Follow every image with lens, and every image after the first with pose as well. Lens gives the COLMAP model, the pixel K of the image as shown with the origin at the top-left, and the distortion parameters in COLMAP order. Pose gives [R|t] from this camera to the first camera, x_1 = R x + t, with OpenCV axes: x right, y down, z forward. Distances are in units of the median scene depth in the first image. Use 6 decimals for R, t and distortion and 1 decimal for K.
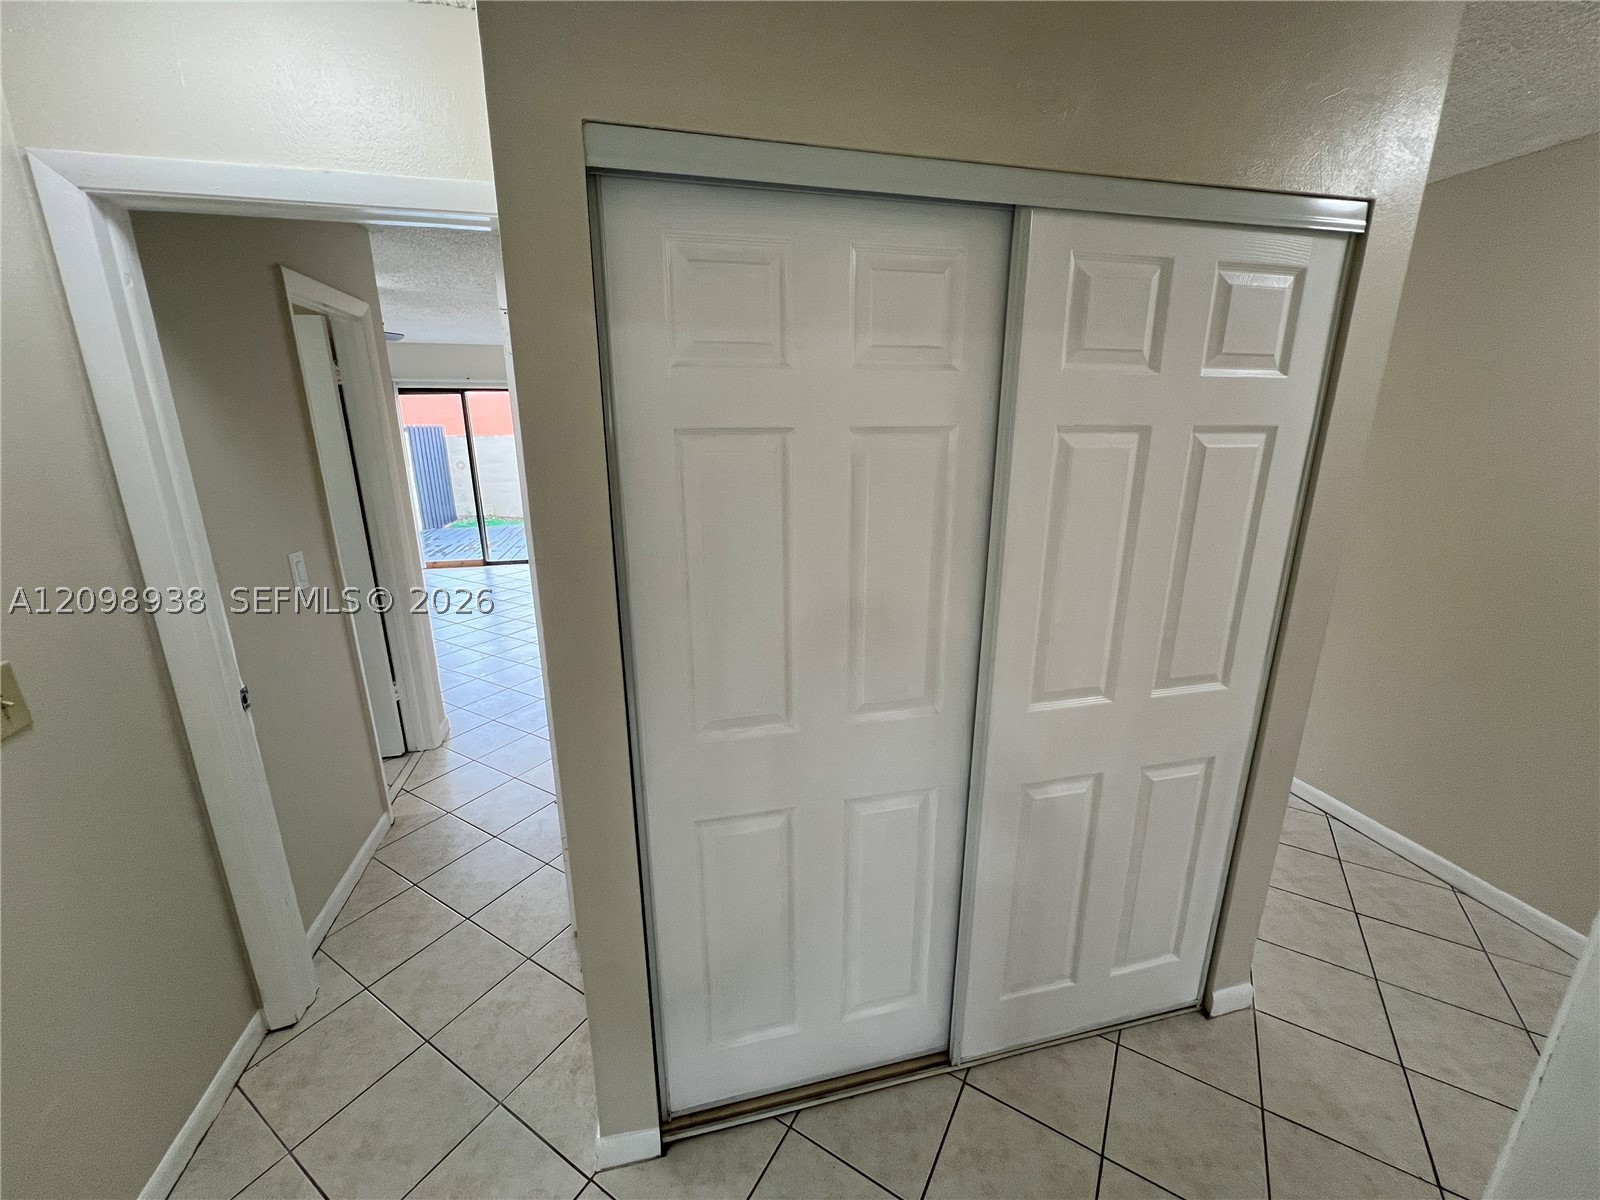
lens RADIAL K [[641.9, 0, 792.5], [0, 641.9, 602.1], [0, 0, 1]] dist [0.000354, 0.000390]
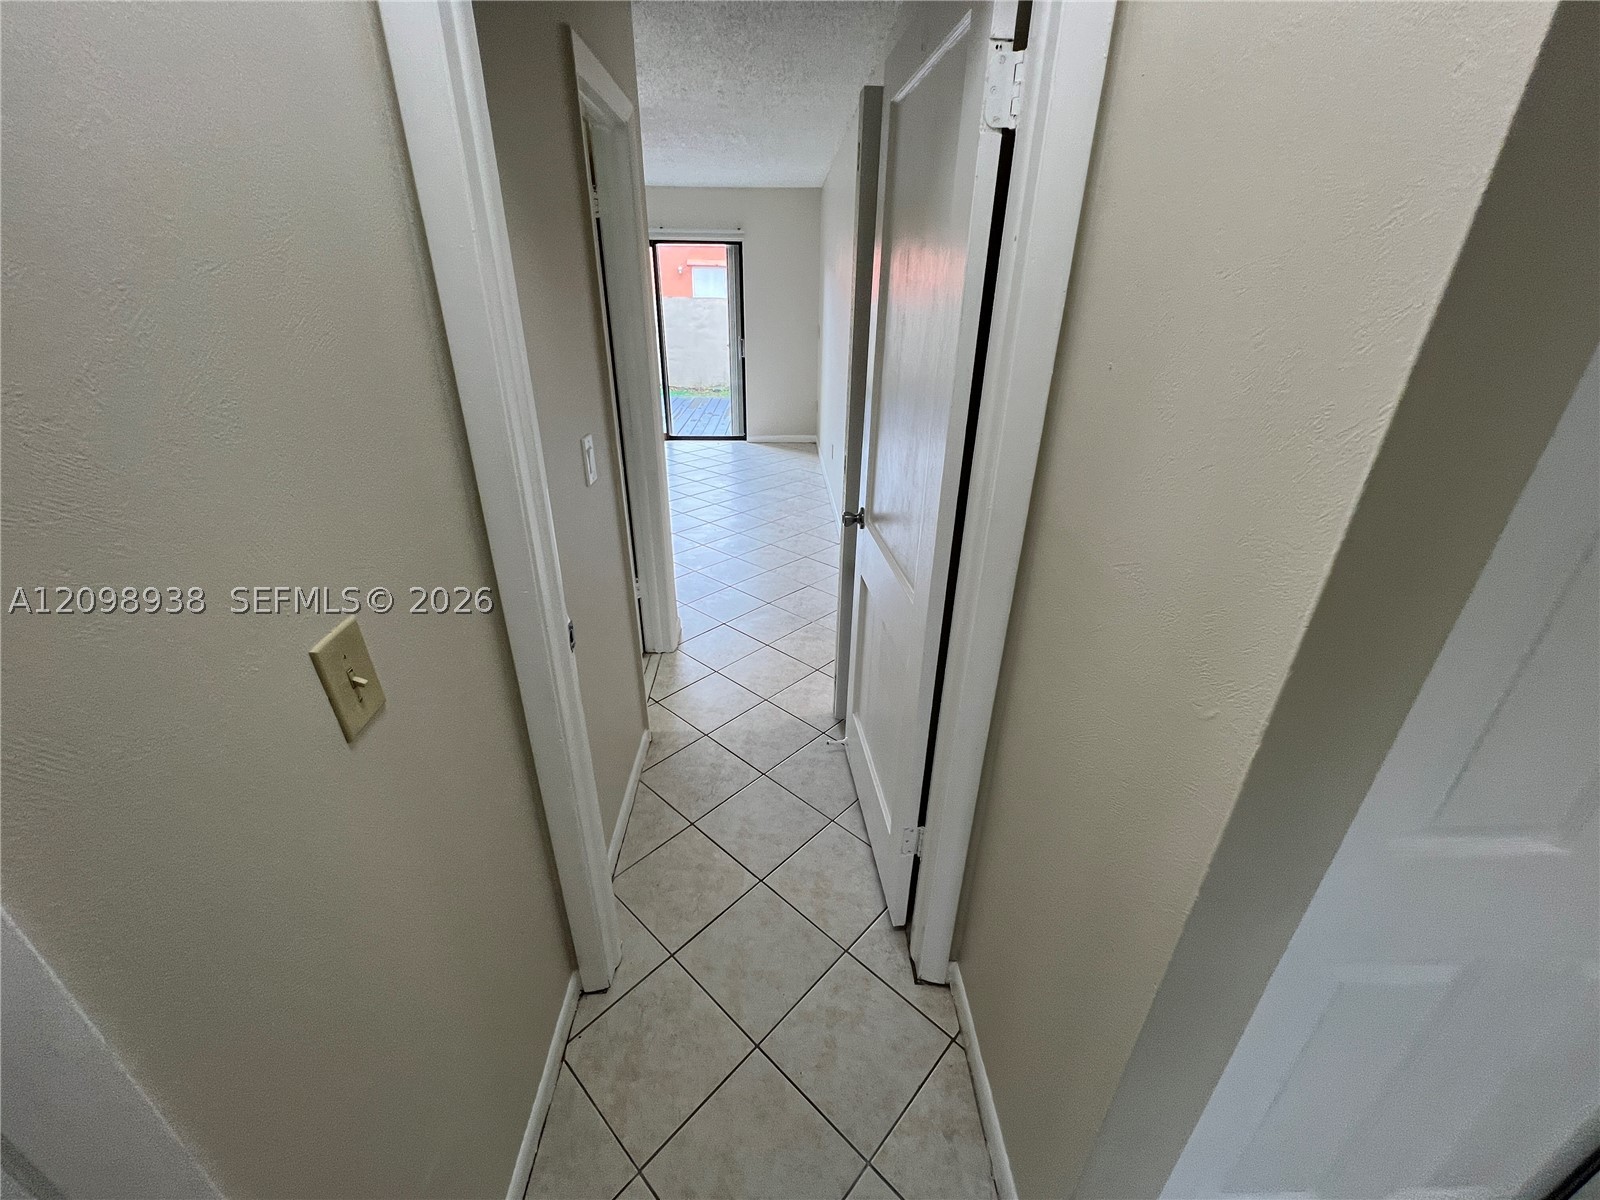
lens RADIAL K [[638.6, 0, 794.5], [0, 638.6, 600.1], [0, 0, 1]] dist [-0.001662, 0.000151]
pose [[0.979334, 0.101316, -0.175041, -0.355182], [-0.068275, 0.980286, 0.185410, -0.041647], [0.190375, -0.169628, 0.966946, 0.243162]]
